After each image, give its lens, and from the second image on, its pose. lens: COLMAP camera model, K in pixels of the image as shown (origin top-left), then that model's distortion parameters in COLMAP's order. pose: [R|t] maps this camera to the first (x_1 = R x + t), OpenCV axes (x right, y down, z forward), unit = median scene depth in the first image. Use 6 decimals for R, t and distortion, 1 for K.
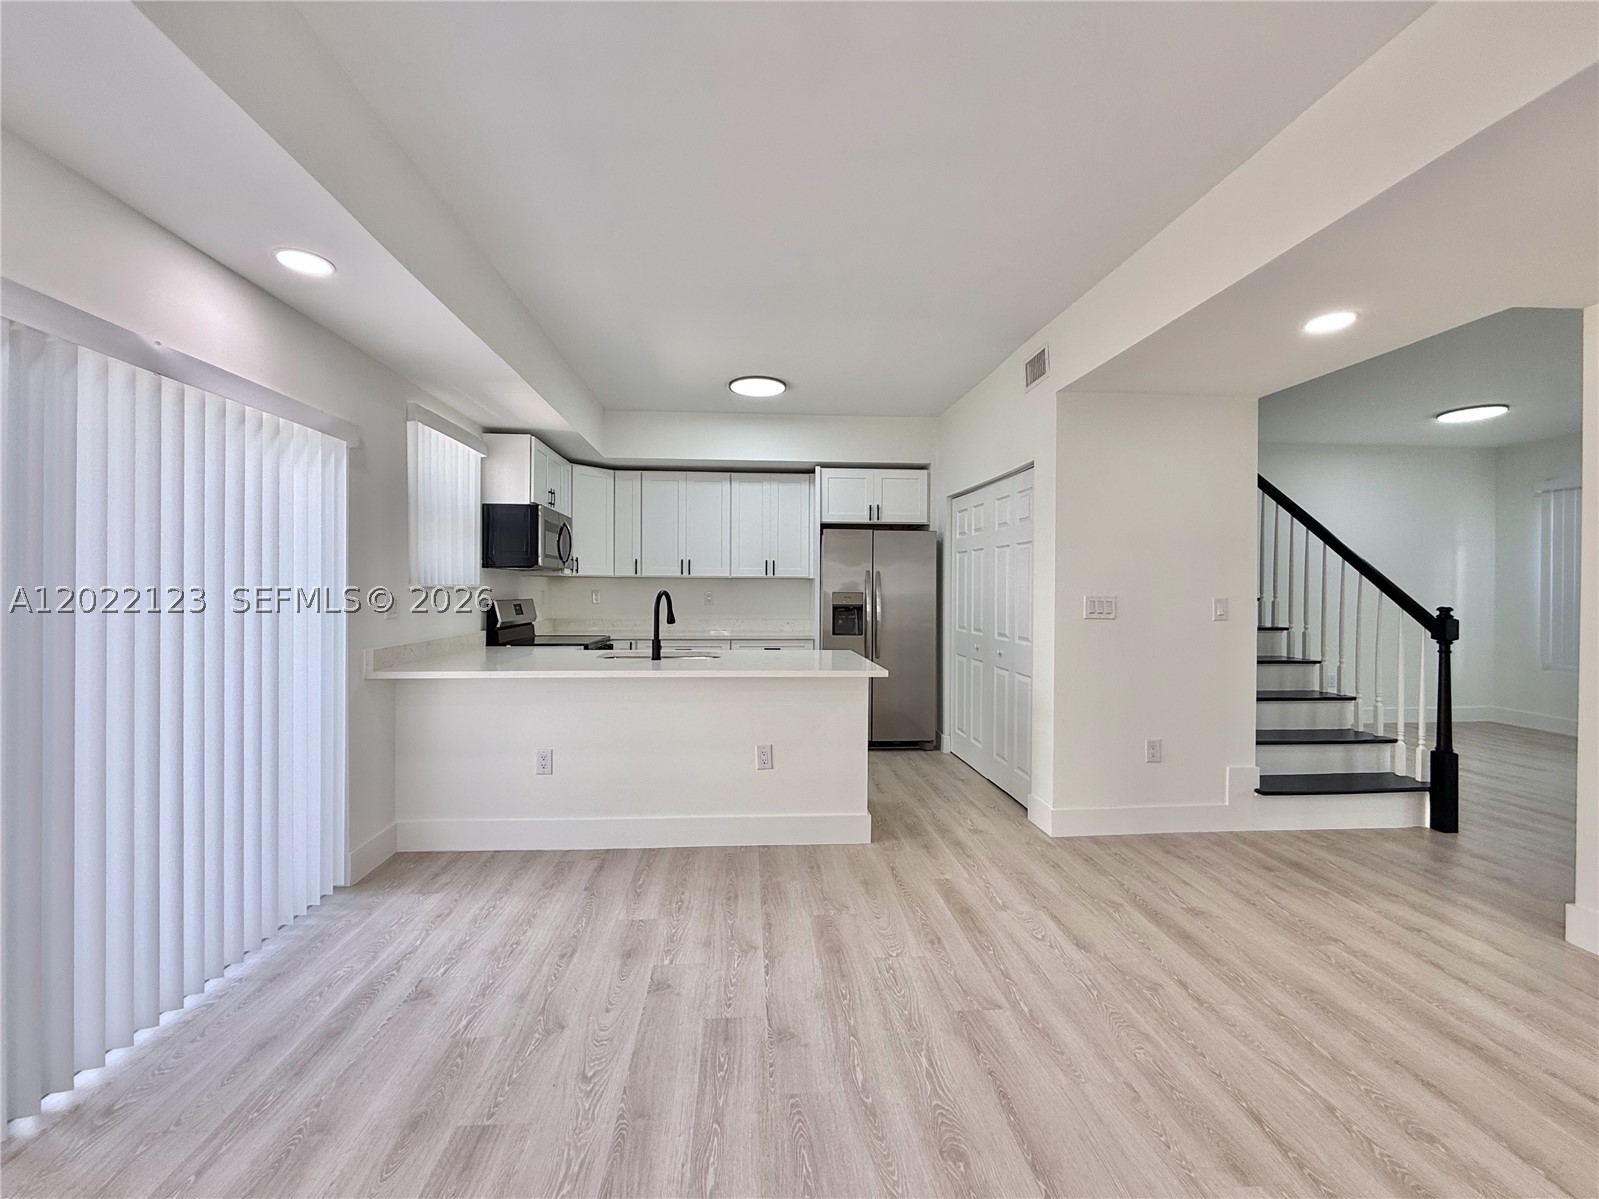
lens RADIAL K [[652.2, 0, 784.5], [0, 652.2, 590.2], [0, 0, 1]] dist [0.000009, -0.000066]
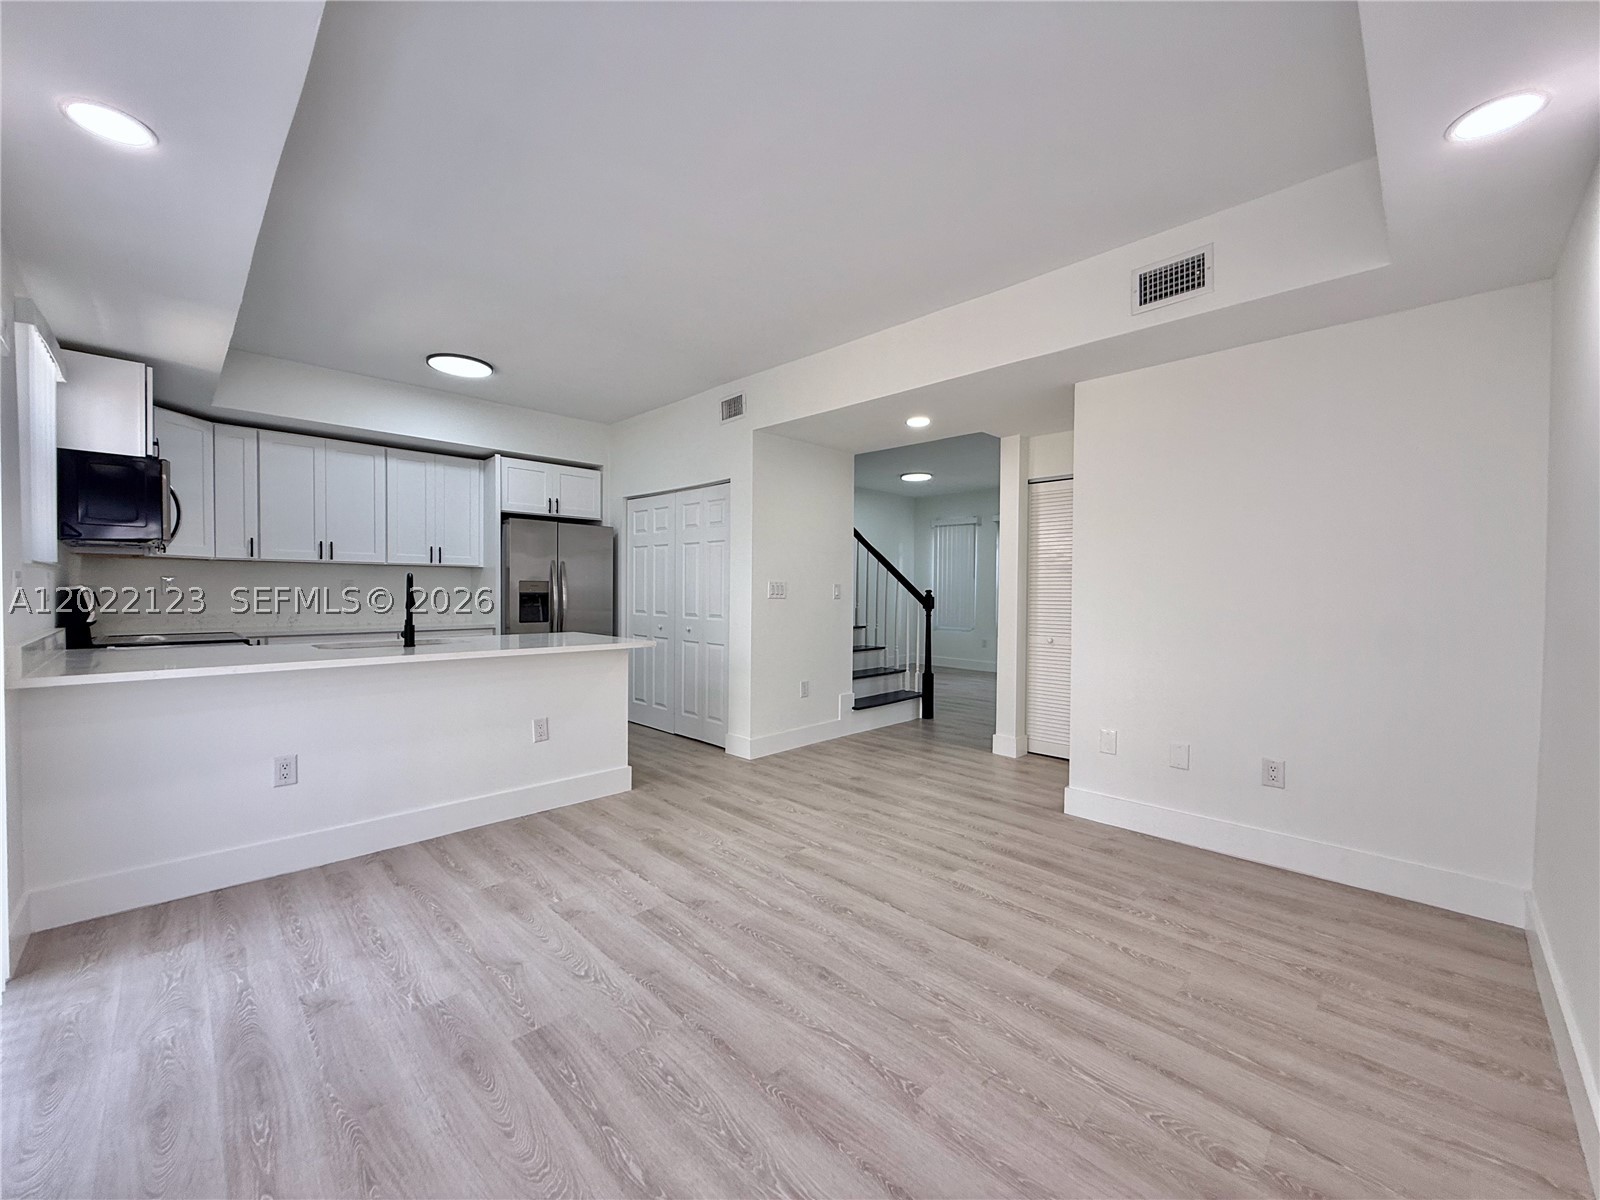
lens RADIAL K [[638.7, 0, 792.2], [0, 638.7, 599.7], [0, 0, 1]] dist [0.000201, 0.000276]
pose [[0.758617, -0.010023, 0.651460, -0.341396], [-0.001224, 0.999858, 0.016809, 0.020983], [-0.651536, -0.013549, 0.758497, -0.051209]]
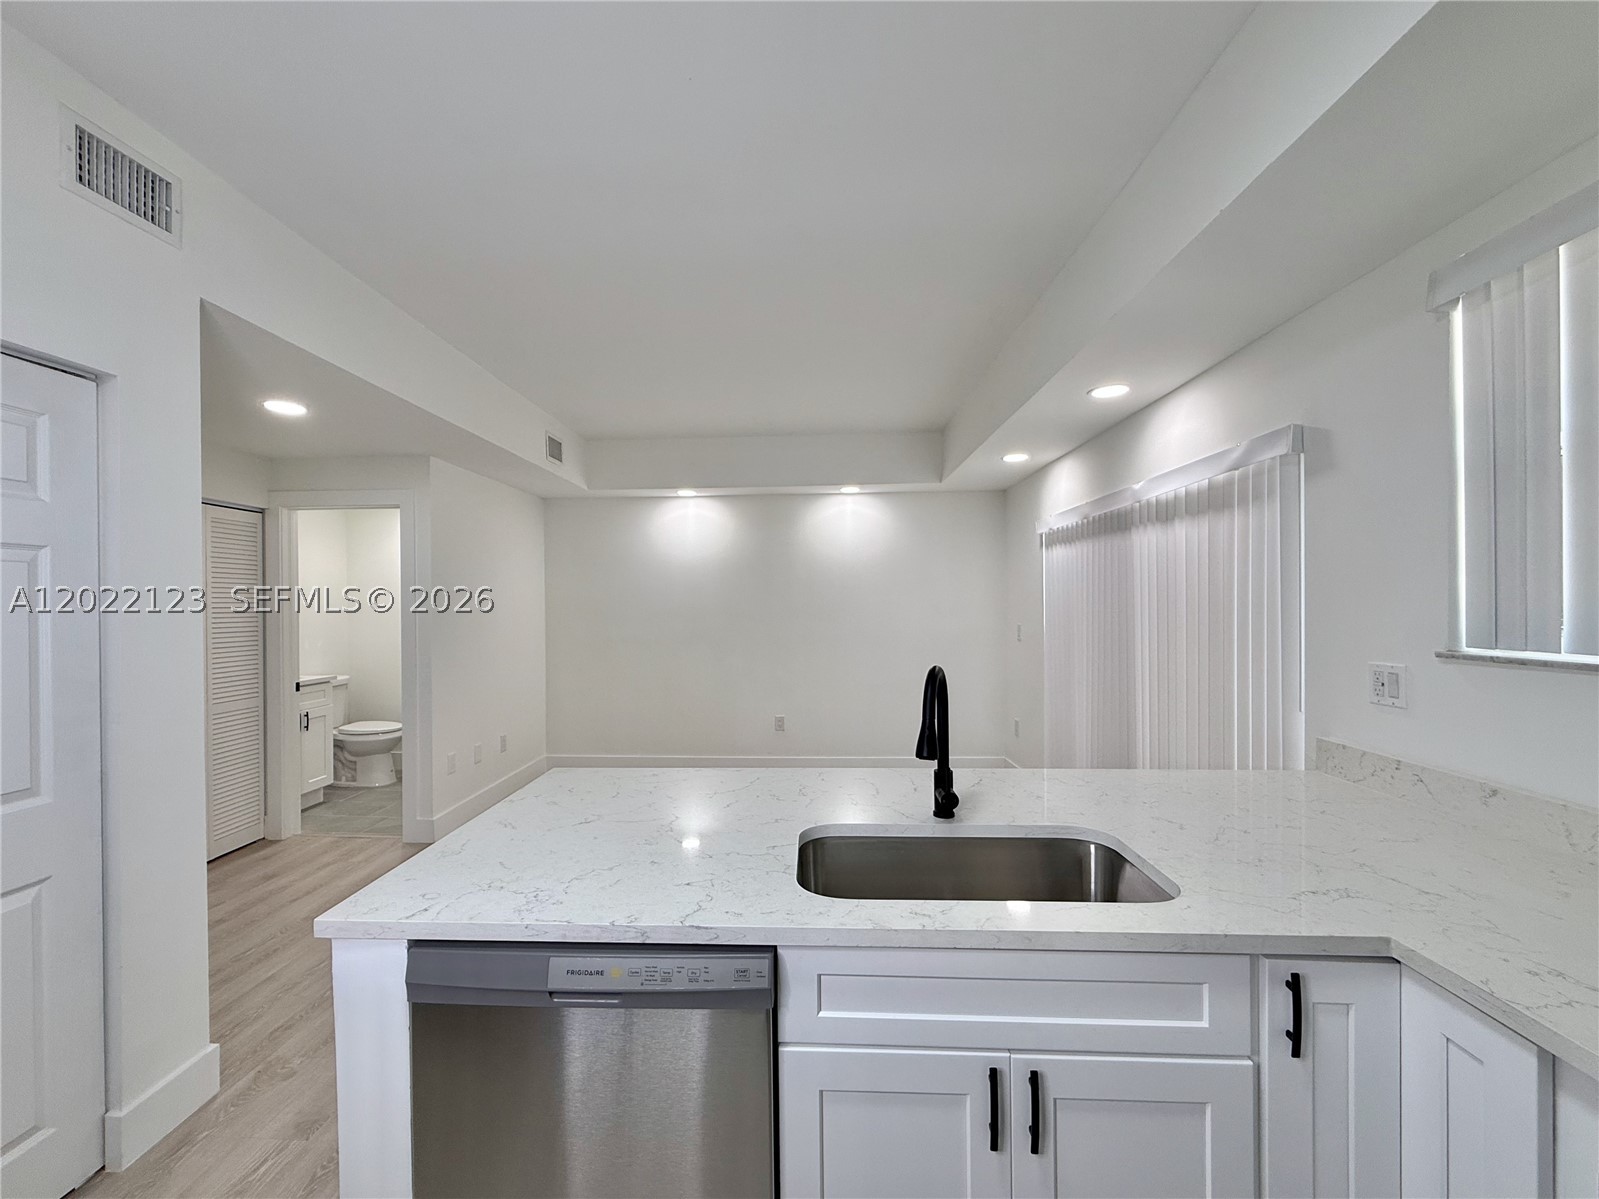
lens RADIAL K [[656.1, 0, 773.6], [0, 656.1, 608.7], [0, 0, 1]] dist [-0.000182, -0.000032]
pose [[-0.991111, 0.001347, 0.133032, -0.126594], [0.002854, 0.999934, 0.011142, -0.039007], [-0.133009, 0.011423, -0.991049, 1.328890]]
